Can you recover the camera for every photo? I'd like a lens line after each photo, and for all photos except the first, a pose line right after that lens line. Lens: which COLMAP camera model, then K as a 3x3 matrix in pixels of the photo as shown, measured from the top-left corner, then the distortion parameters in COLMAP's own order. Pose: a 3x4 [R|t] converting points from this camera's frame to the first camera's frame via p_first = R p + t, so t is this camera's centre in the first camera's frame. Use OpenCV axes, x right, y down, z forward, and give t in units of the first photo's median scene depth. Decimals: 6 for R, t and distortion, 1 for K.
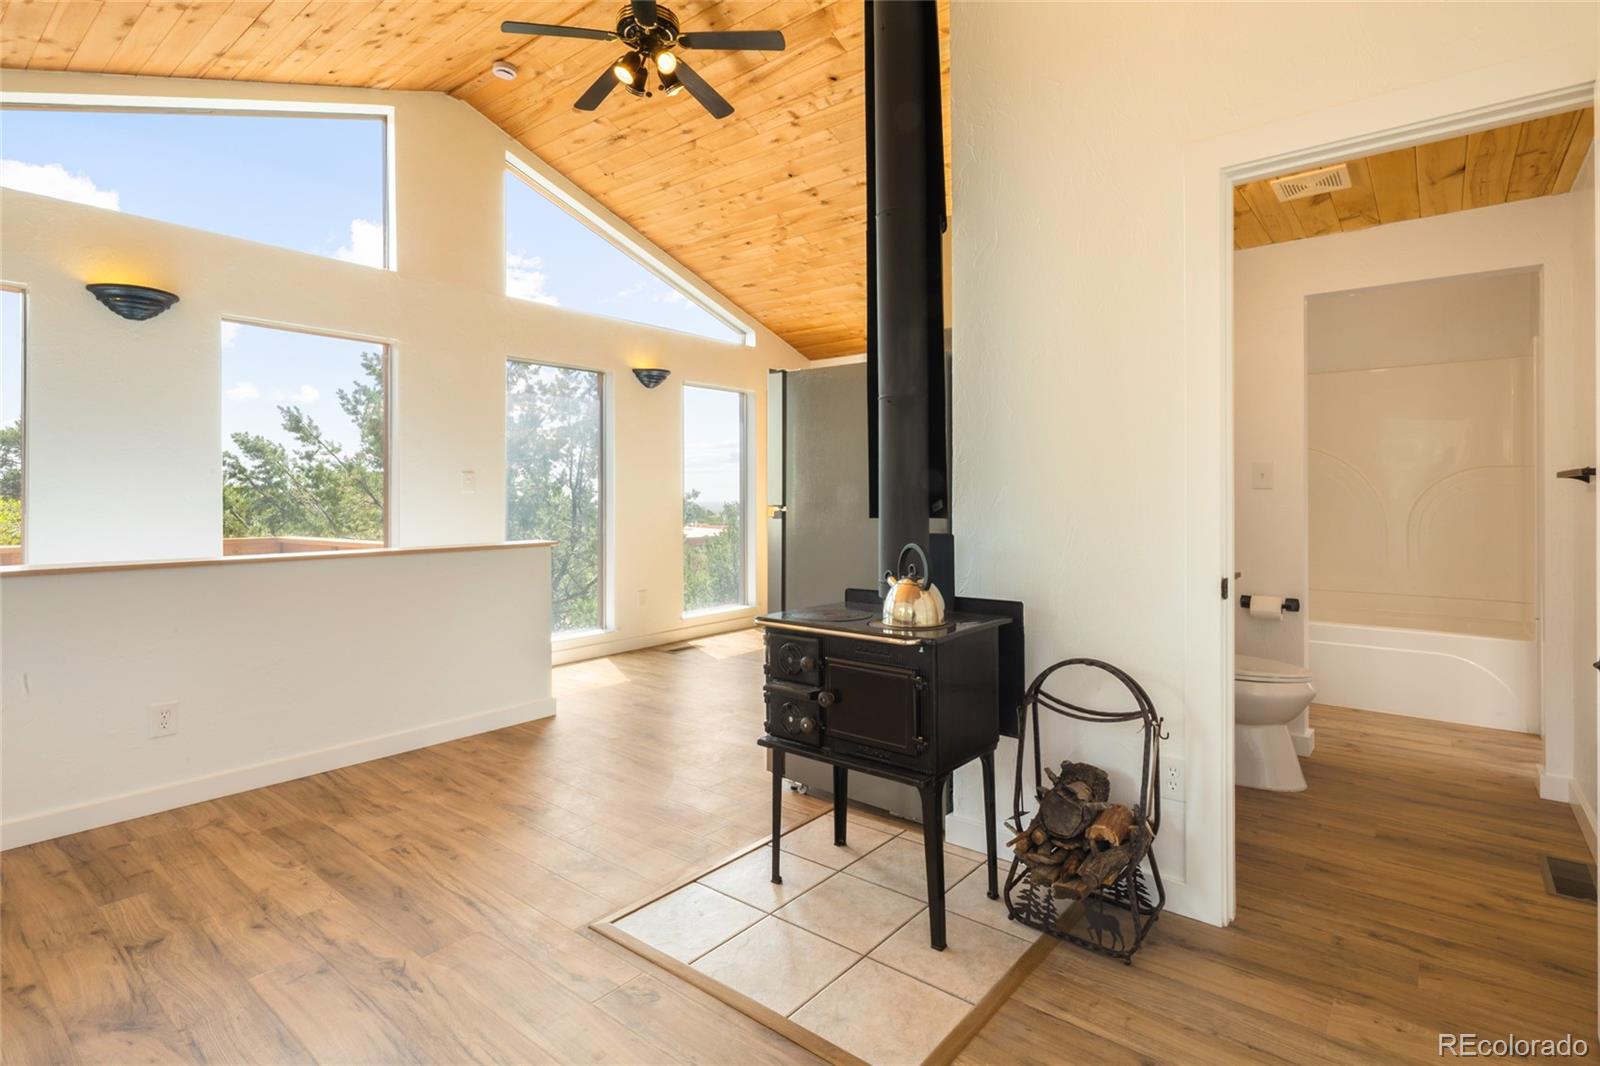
lens RADIAL K [[796.5, 0, 808.1], [0, 796.5, 477.4], [0, 0, 1]] dist [0.000014, -0.001419]
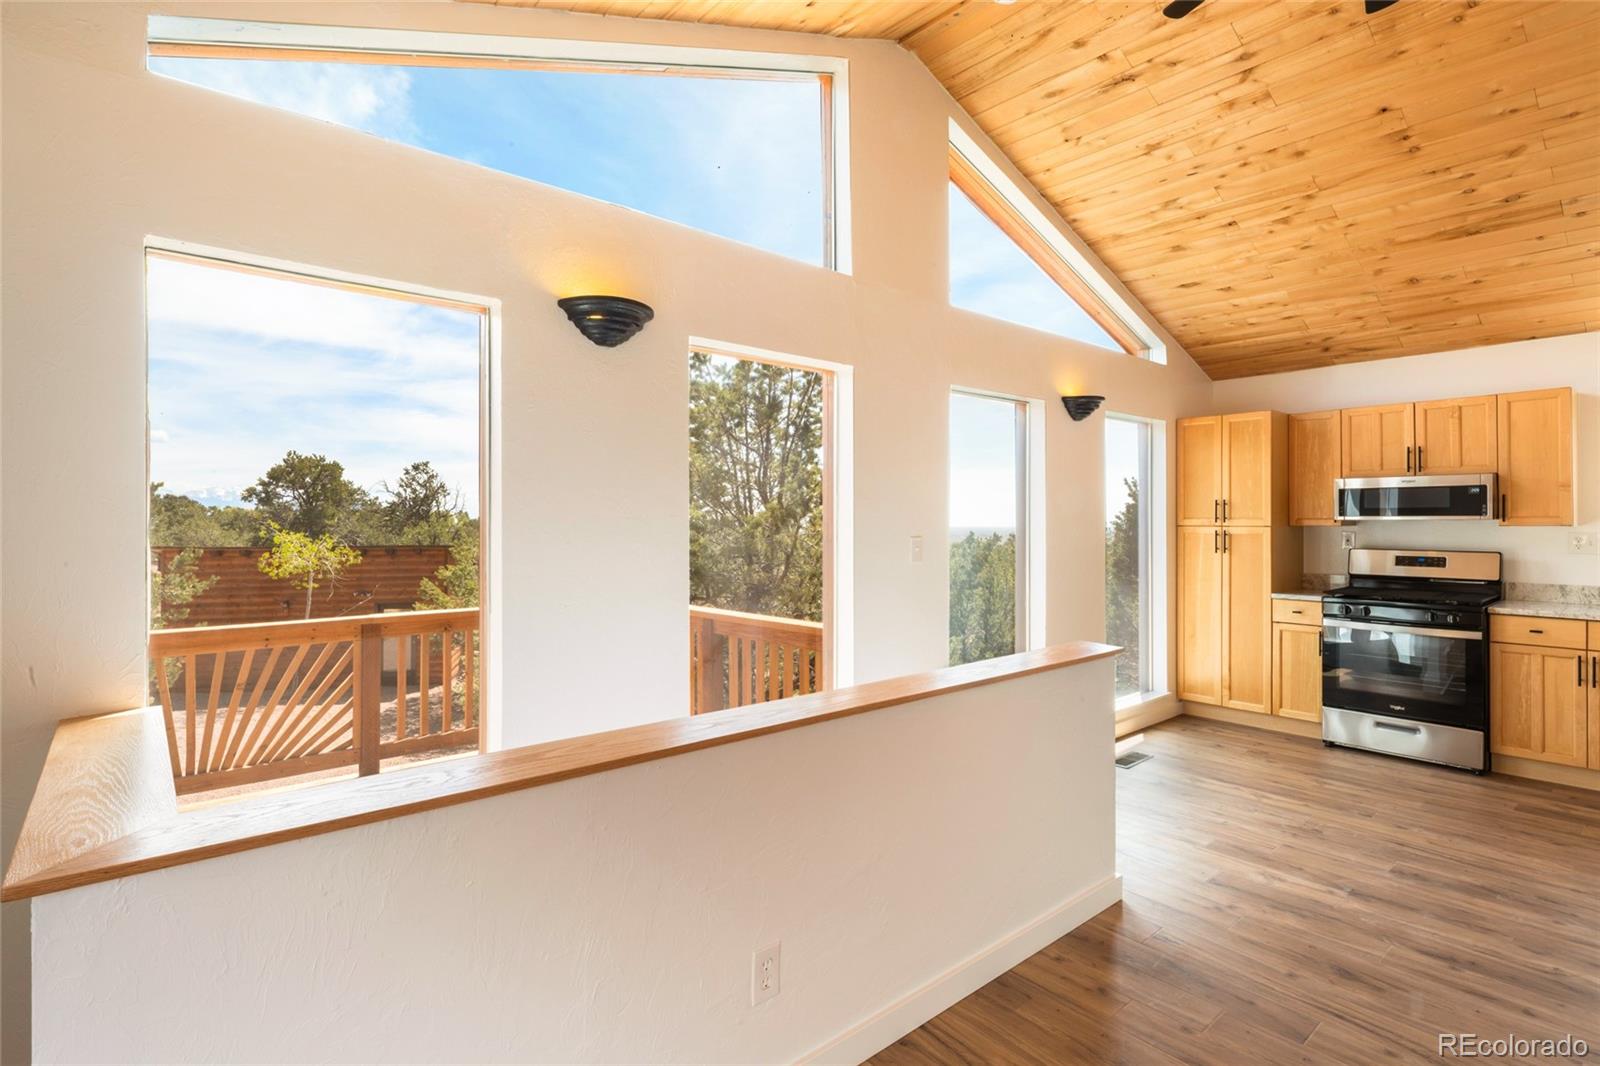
lens RADIAL K [[778.7, 0, 800.4], [0, 778.7, 505.2], [0, 0, 1]] dist [-0.000163, -0.000337]
pose [[0.982094, -0.001776, -0.188381, -0.397208], [0.002313, 0.999994, 0.002635, -0.038894], [0.188375, -0.003024, 0.982092, 0.242313]]
